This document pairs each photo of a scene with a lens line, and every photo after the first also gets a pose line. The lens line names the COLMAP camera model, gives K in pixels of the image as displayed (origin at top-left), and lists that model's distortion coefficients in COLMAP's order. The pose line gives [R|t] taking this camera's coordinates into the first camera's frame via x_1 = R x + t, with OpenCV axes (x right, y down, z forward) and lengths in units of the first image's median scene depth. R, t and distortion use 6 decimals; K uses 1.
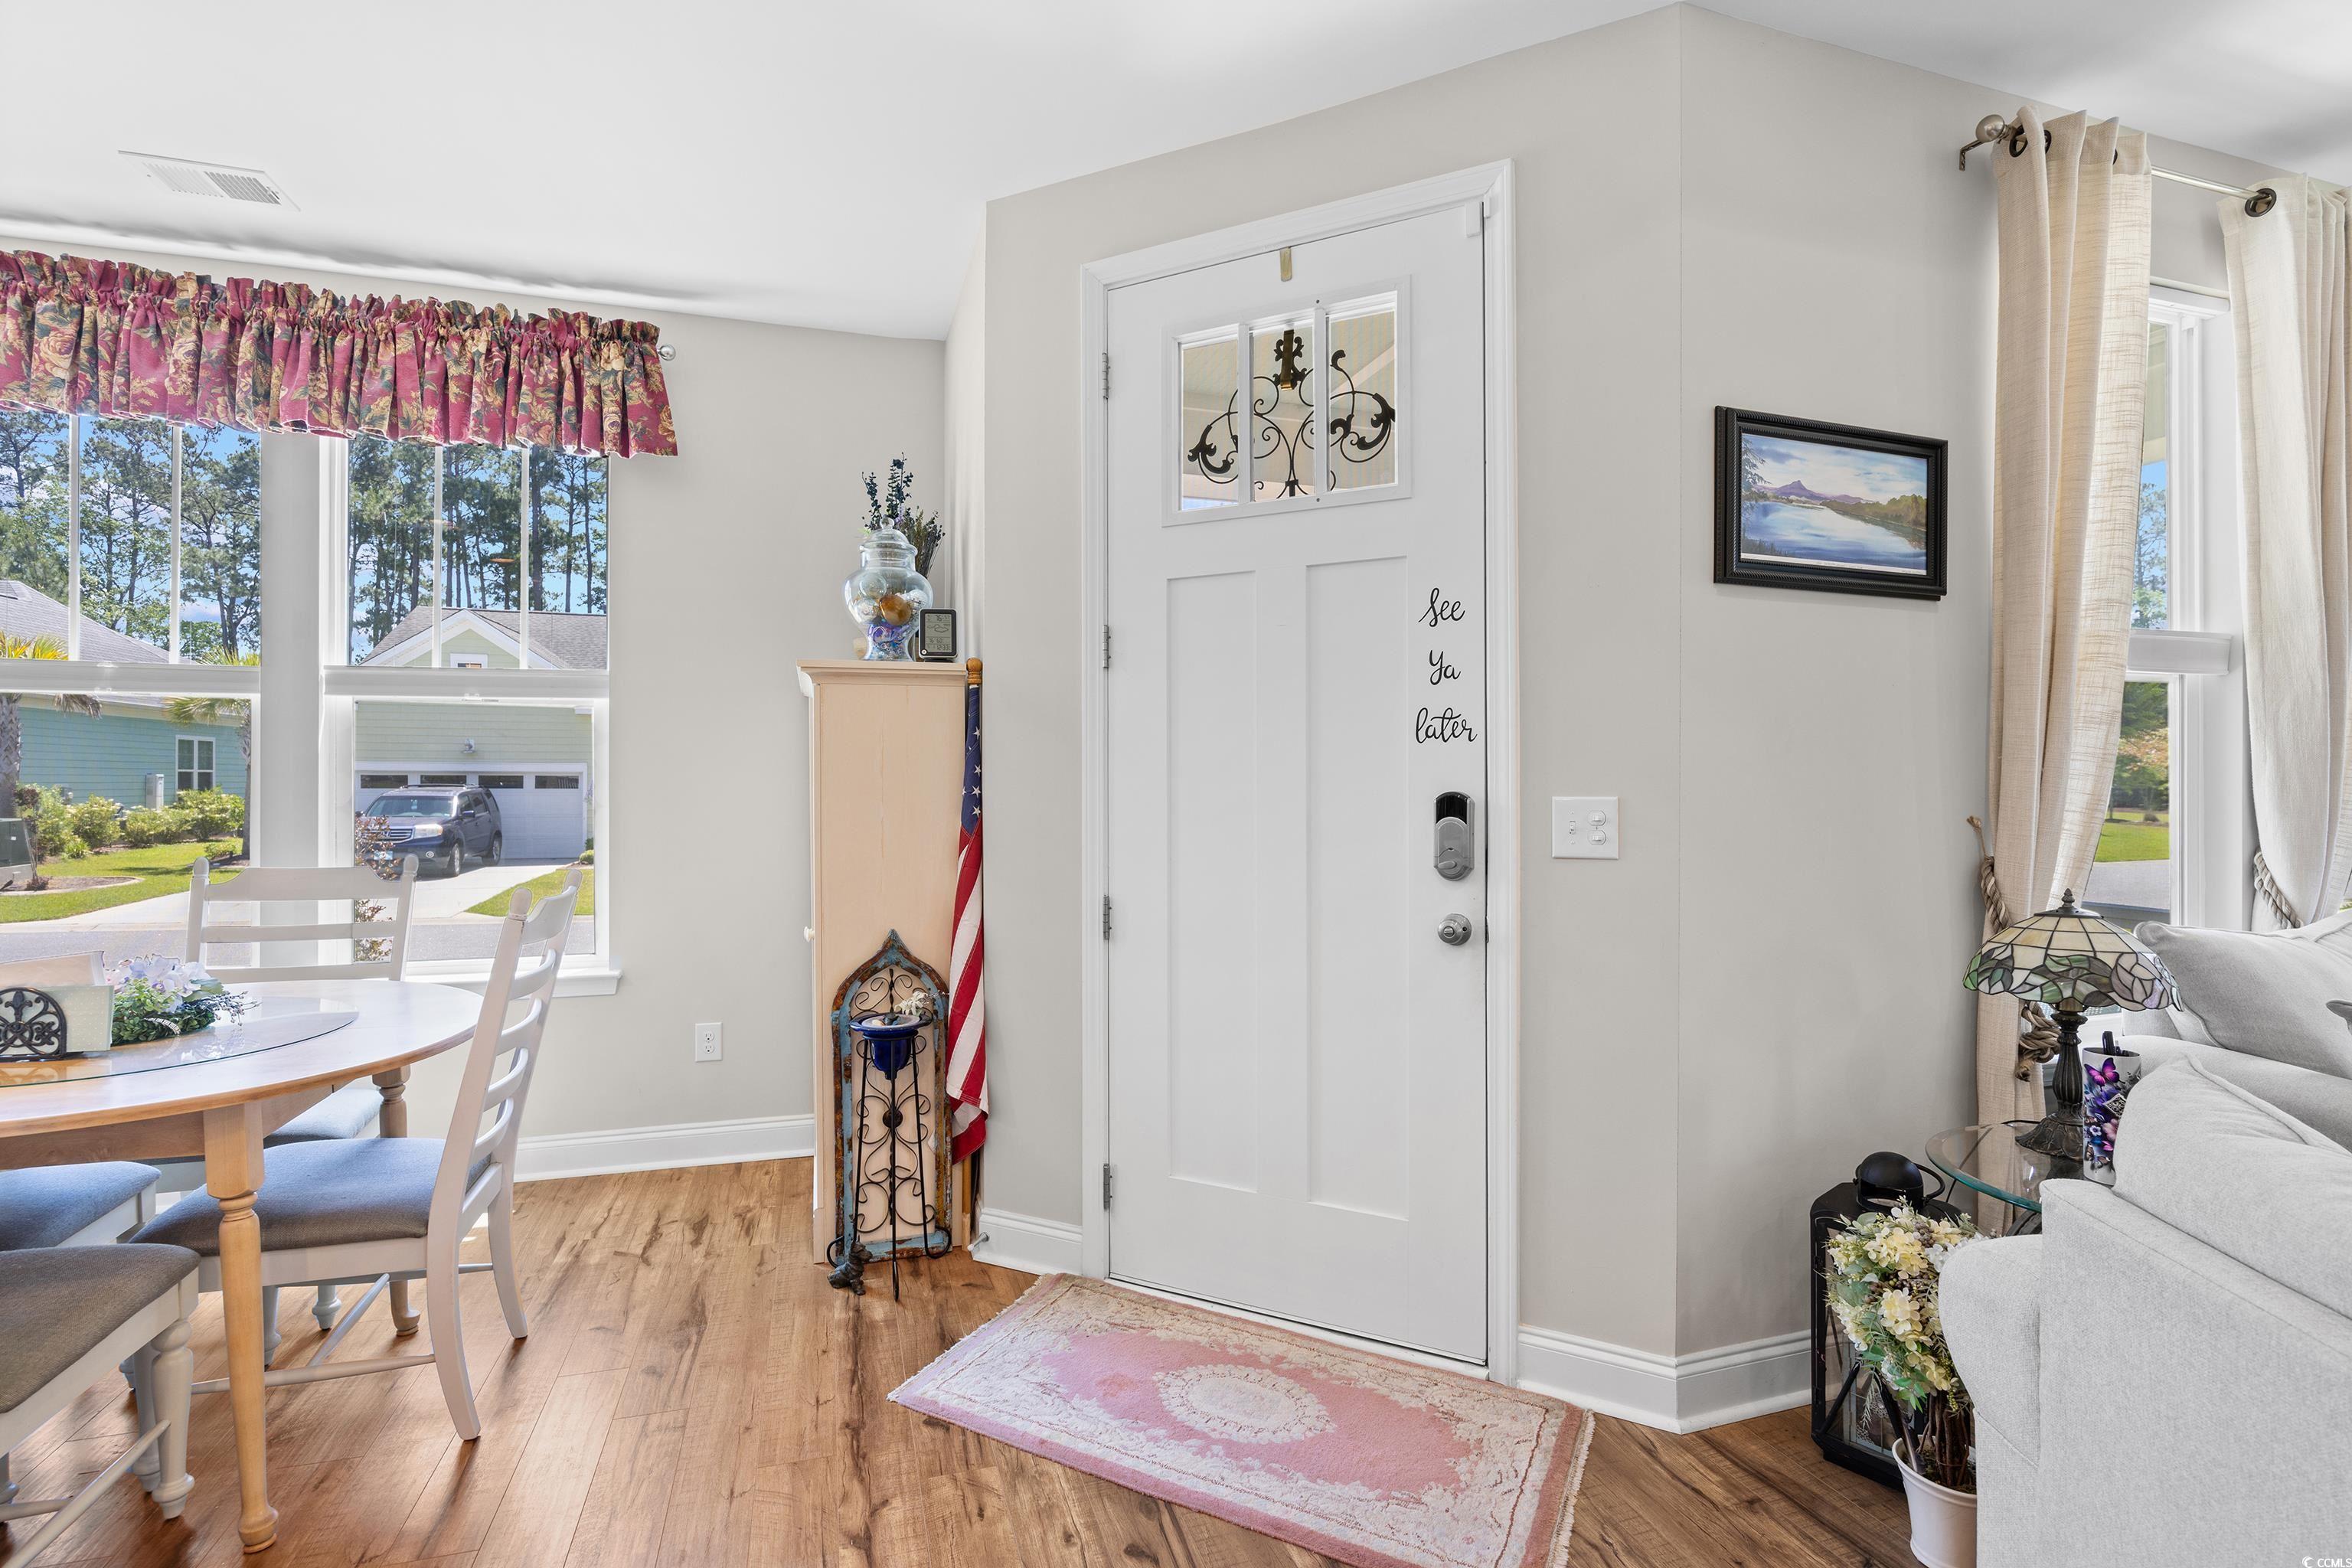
lens RADIAL K [[1102.9, 0, 1171.6], [0, 1102.9, 783.9], [0, 0, 1]] dist [-0.010784, -0.000726]
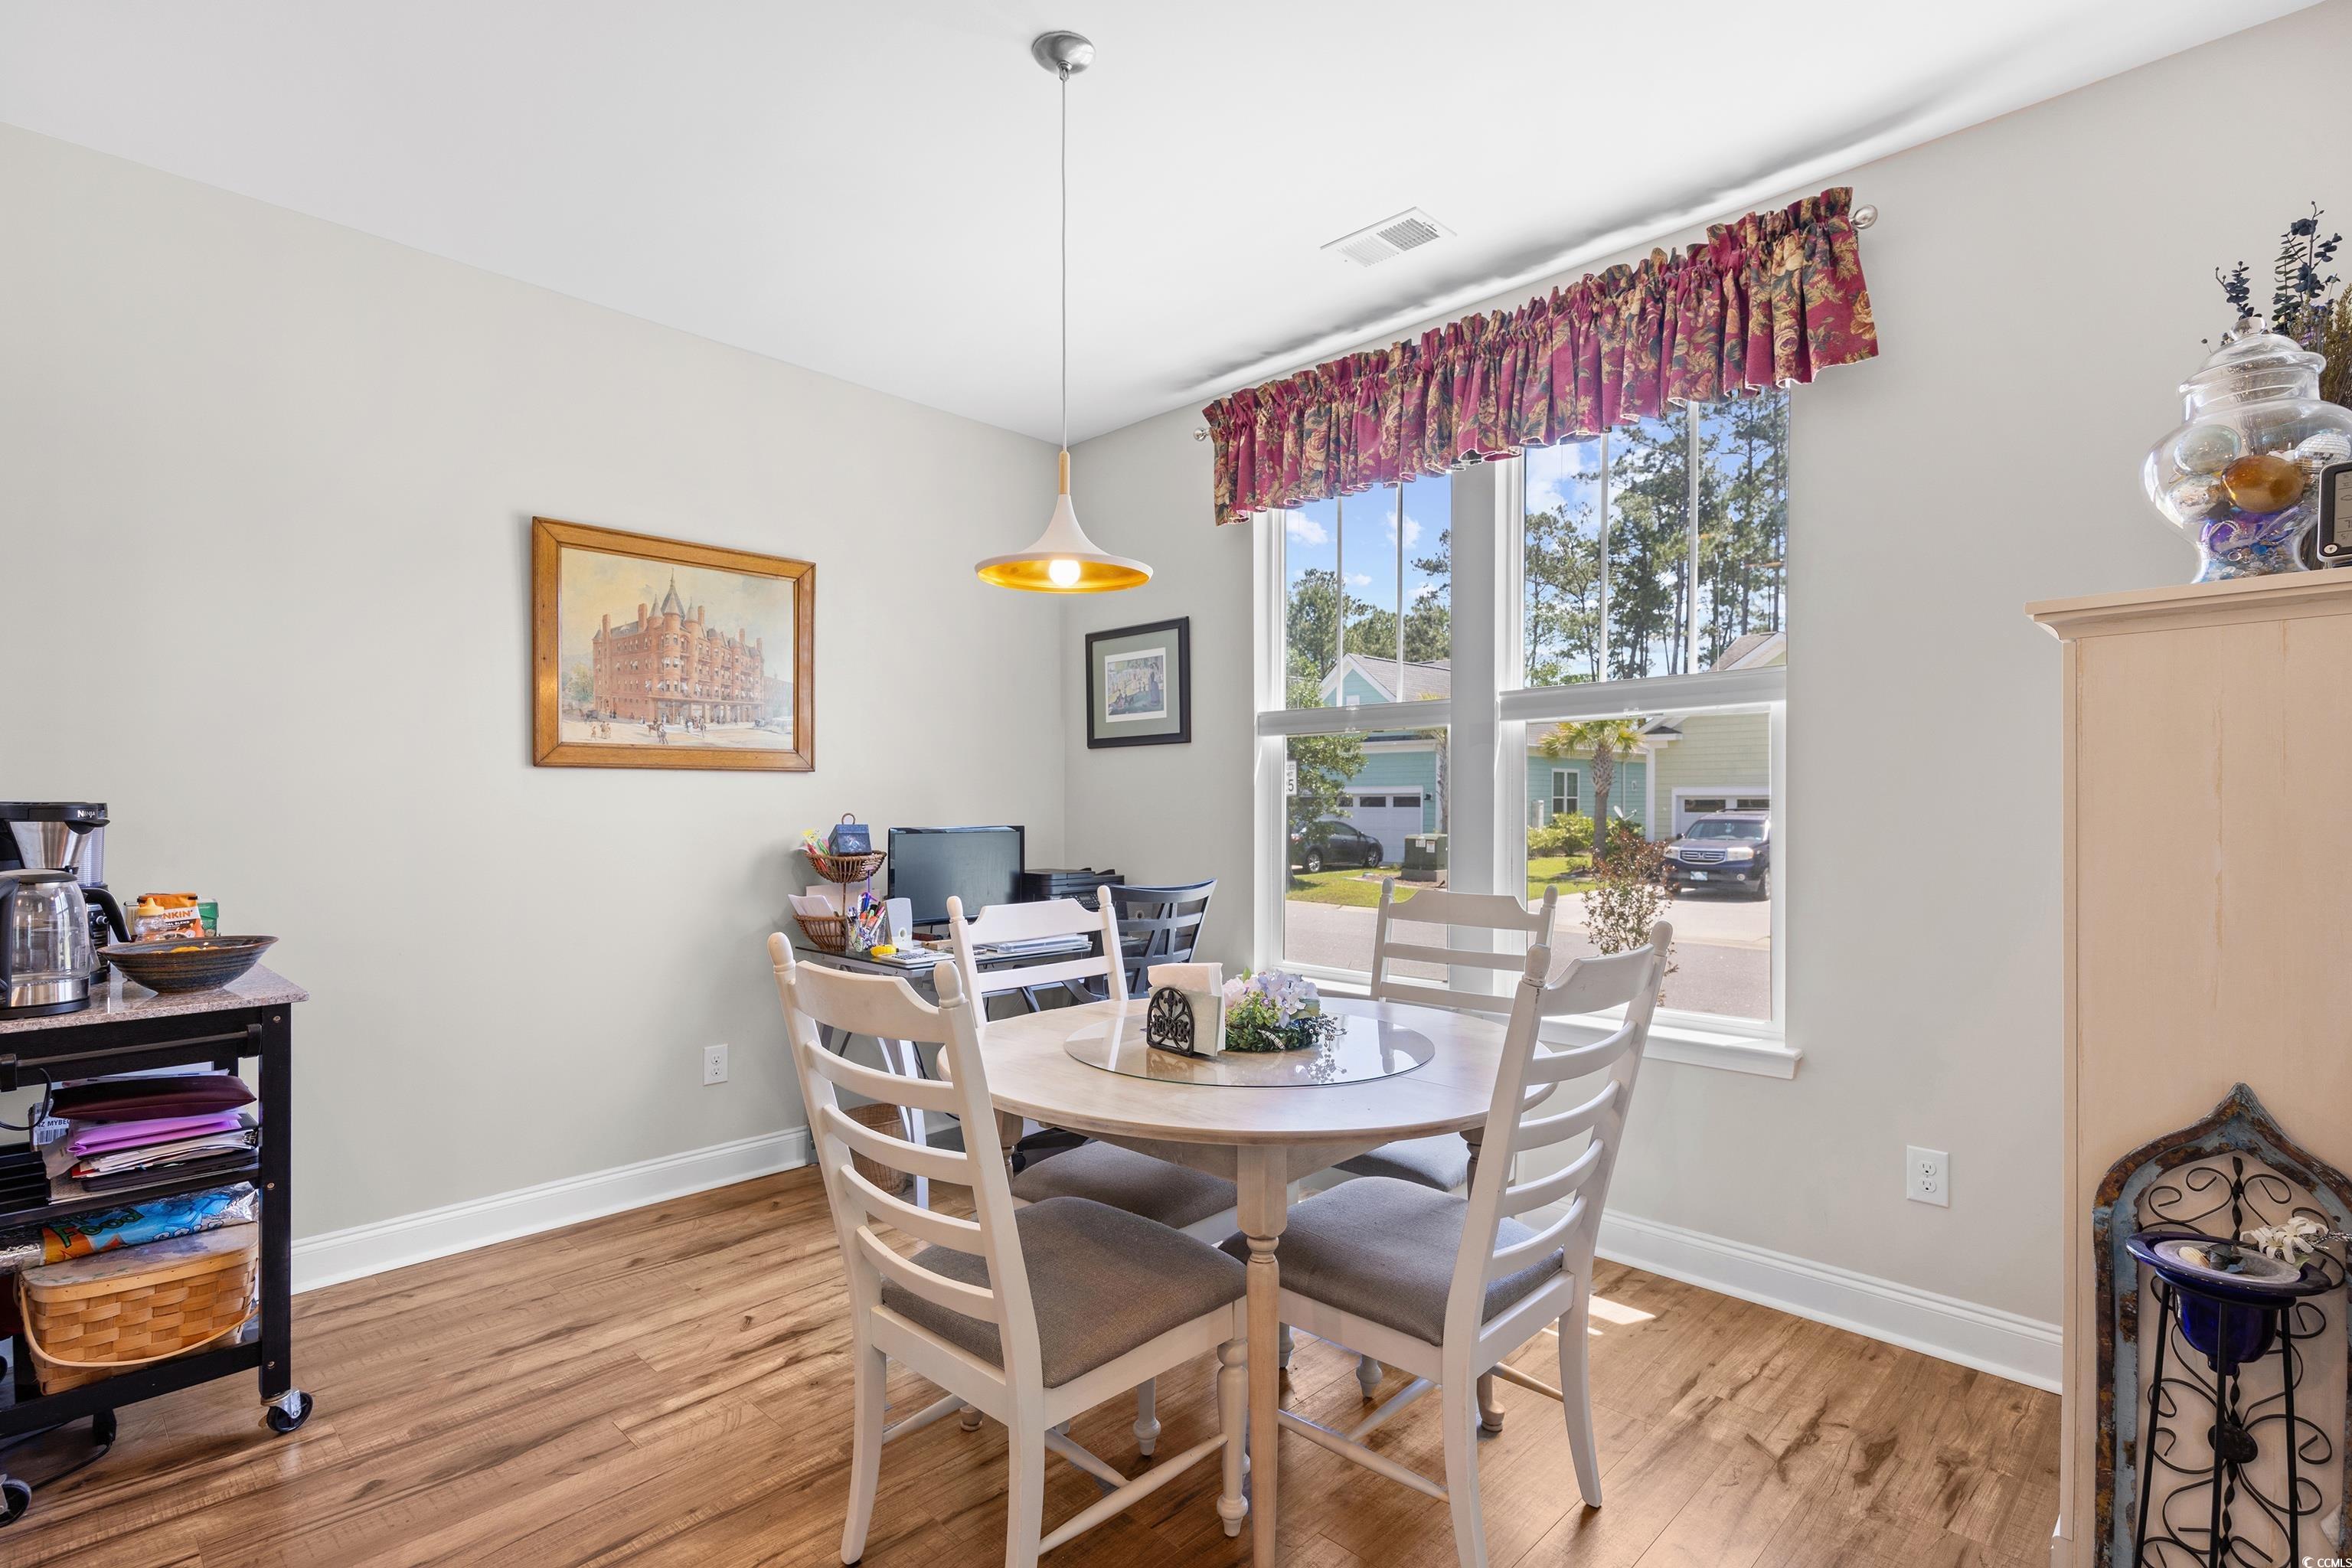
lens RADIAL K [[1117.3, 0, 1162.9], [0, 1117.3, 813.7], [0, 0, 1]] dist [0.031728, -0.011591]
pose [[0.465161, 0.002454, -0.885223, -0.008855], [0.002590, 0.999988, 0.004133, -0.001289], [0.885222, -0.004216, 0.465149, 0.268379]]
